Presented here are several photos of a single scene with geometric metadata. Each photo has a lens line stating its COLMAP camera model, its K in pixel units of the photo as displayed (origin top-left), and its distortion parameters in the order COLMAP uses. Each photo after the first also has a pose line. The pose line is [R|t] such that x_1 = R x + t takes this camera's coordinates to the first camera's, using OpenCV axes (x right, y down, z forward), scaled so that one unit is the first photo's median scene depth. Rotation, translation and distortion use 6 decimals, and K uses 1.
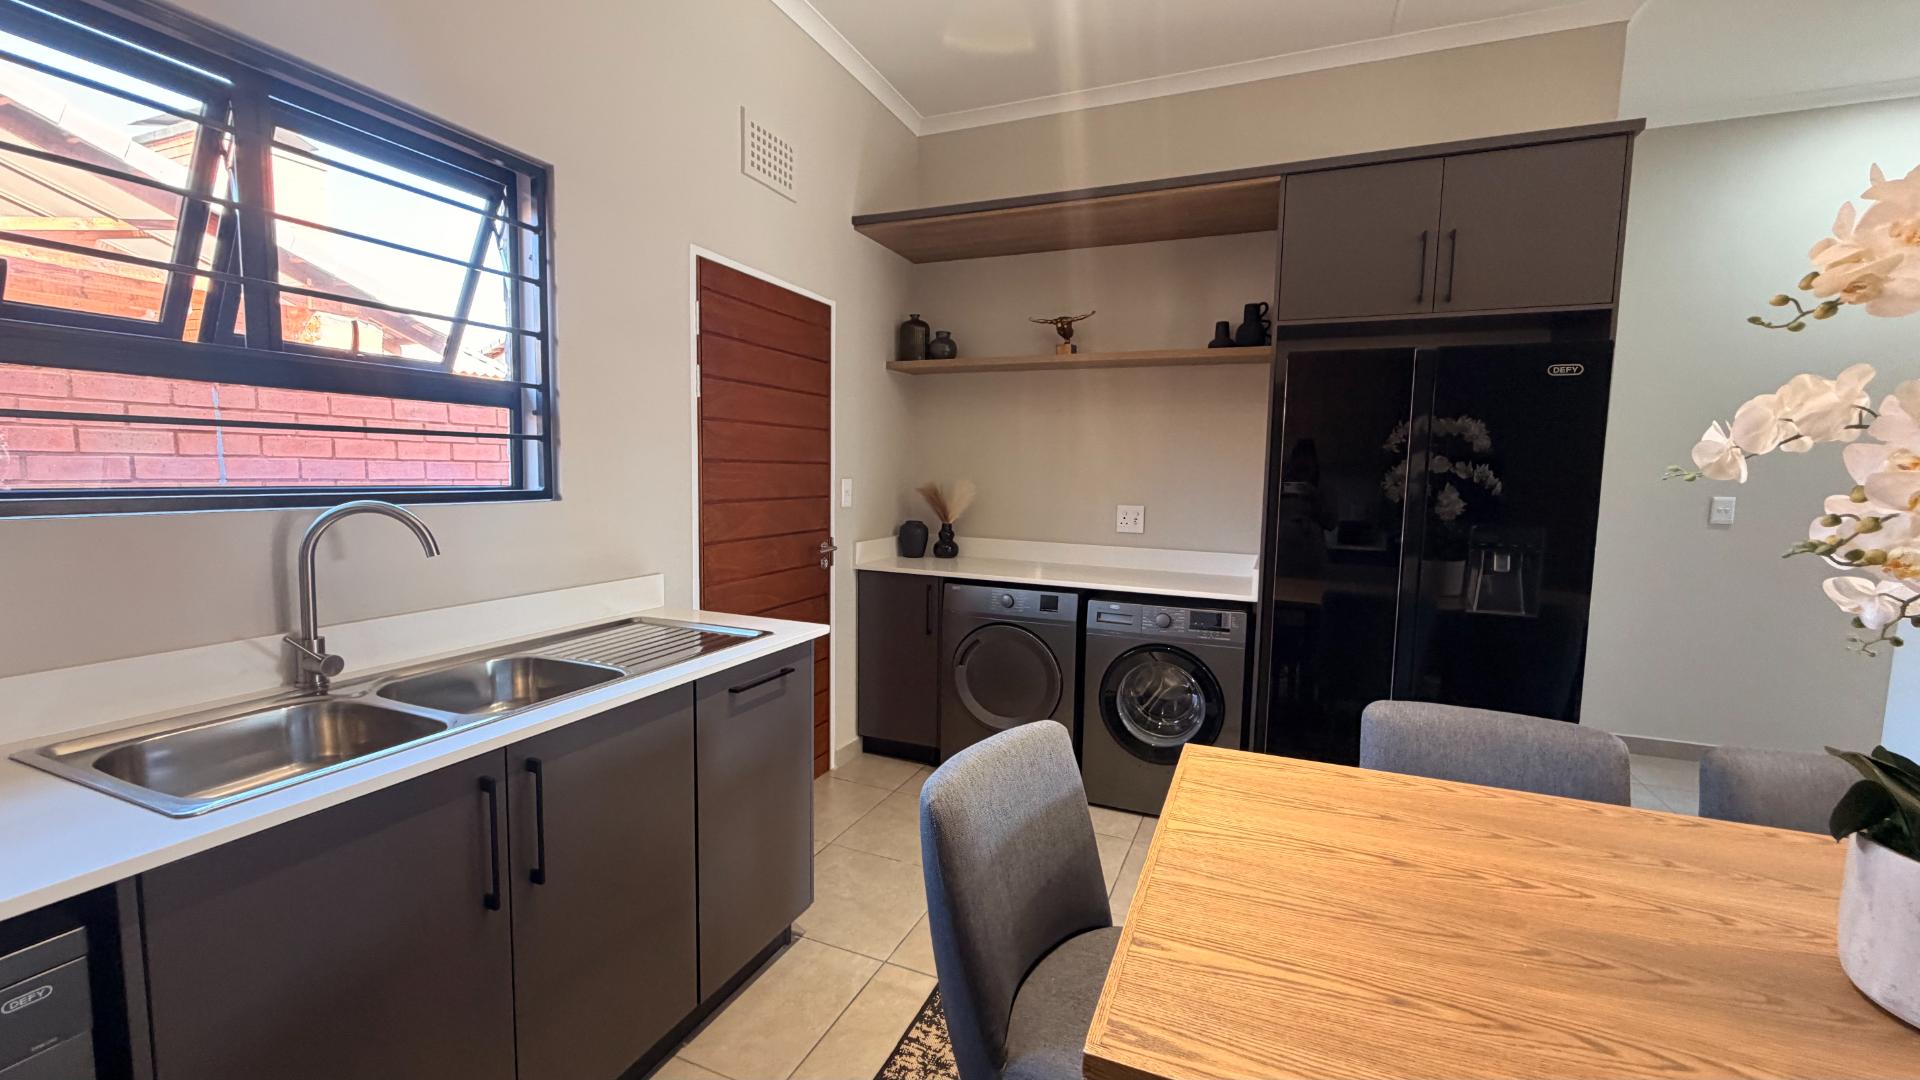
lens RADIAL K [[764.4, 0, 957.2], [0, 764.4, 539.7], [0, 0, 1]] dist [-0.001012, 0.000717]
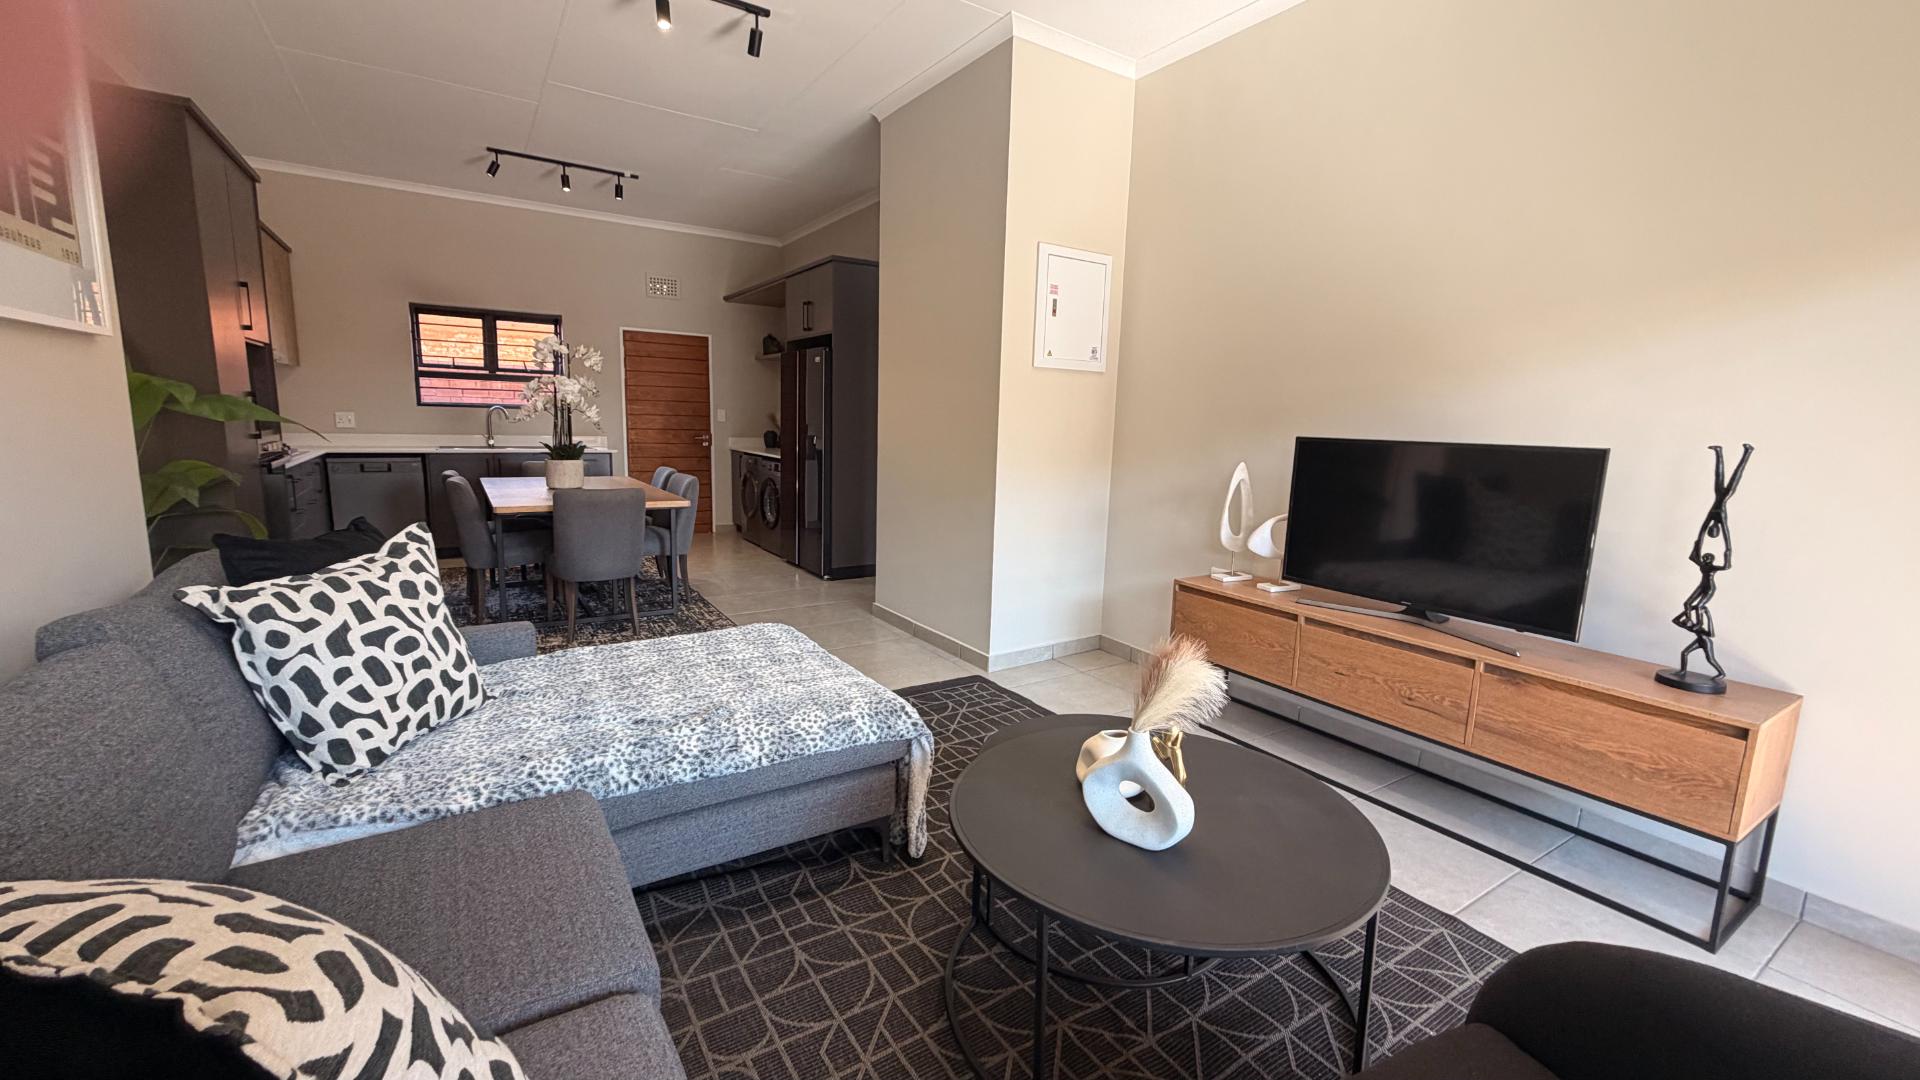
lens RADIAL K [[764.4, 0, 951.9], [0, 764.4, 538.7], [0, 0, 1]] dist [-0.001012, 0.000717]
pose [[0.822634, 0.094542, -0.560656, 1.880469], [-0.065497, 0.995271, 0.071728, 0.106372], [0.564786, -0.022285, 0.824937, -0.575207]]
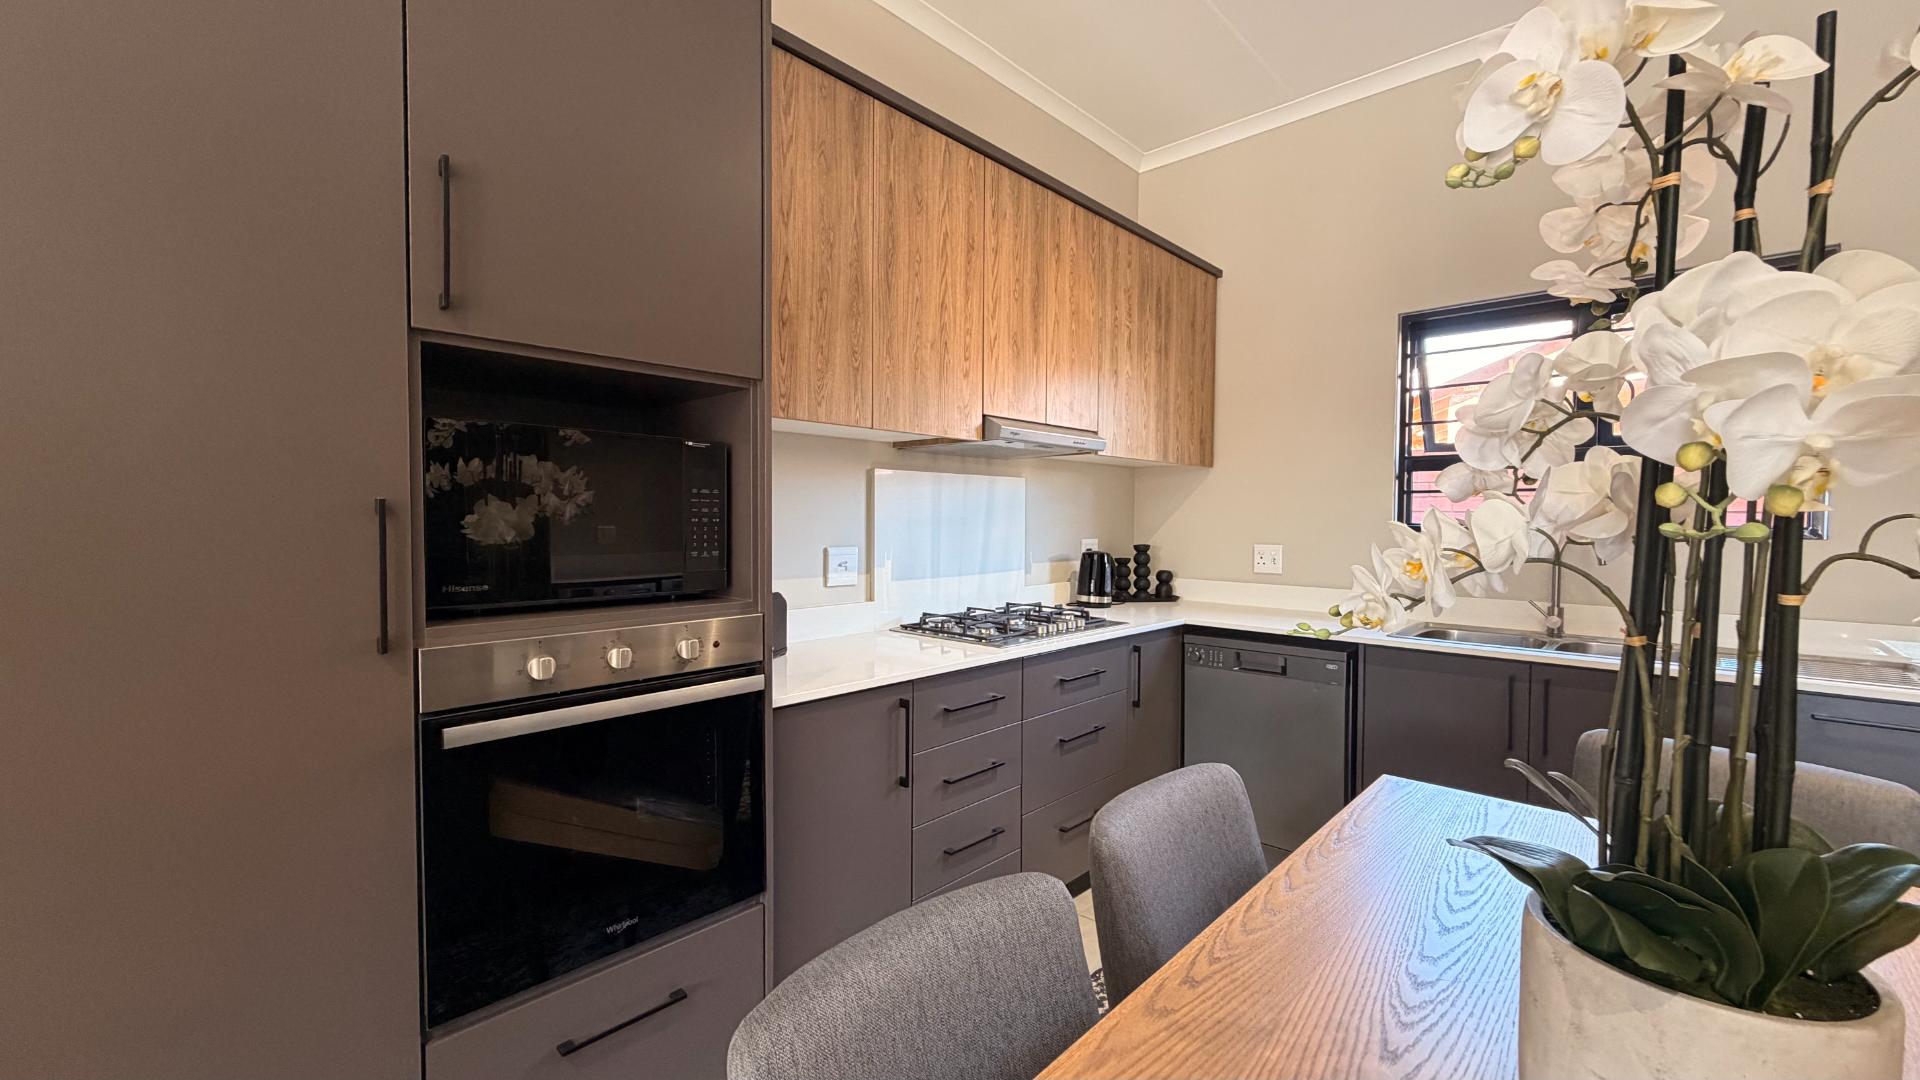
lens RADIAL K [[764.4, 0, 956.9], [0, 764.4, 535.2], [0, 0, 1]] dist [-0.001012, 0.000717]
pose [[-0.355289, -0.000971, -0.934756, 0.604051], [-0.099436, 0.994365, 0.036762, 0.016671], [0.929453, 0.106009, -0.353384, 0.140872]]
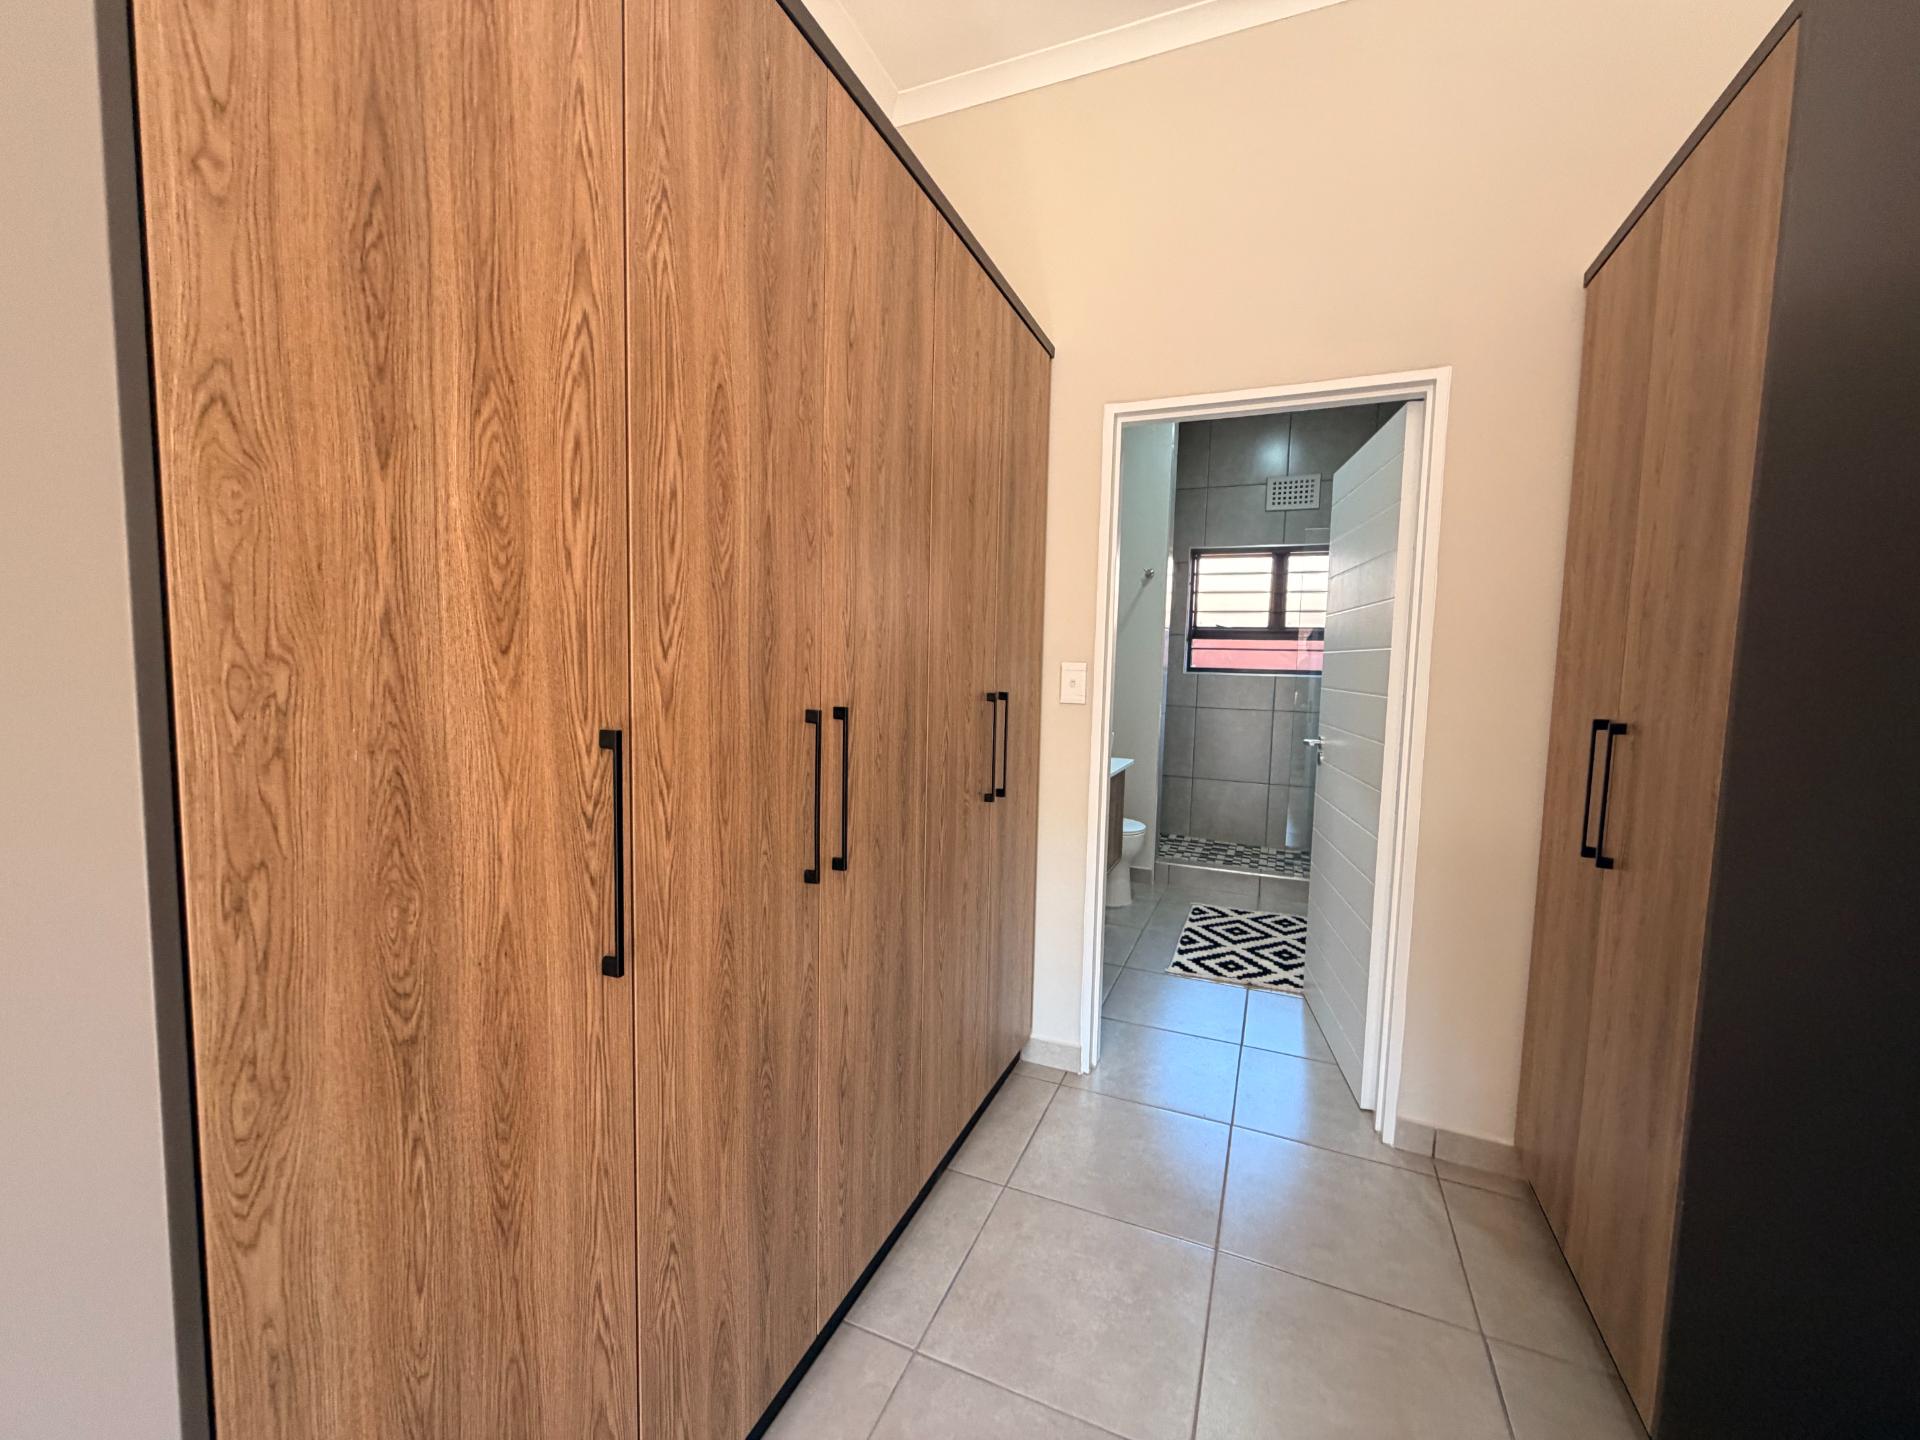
lens RADIAL K [[772.1, 0, 946.4], [0, 772.1, 715.1], [0, 0, 1]] dist [0.002602, 0.000466]
pose [[-0.017331, 0.054505, -0.998363, 1.200238], [-0.115295, 0.991743, 0.056145, 0.049793], [0.993180, 0.116079, -0.010904, -0.170096]]
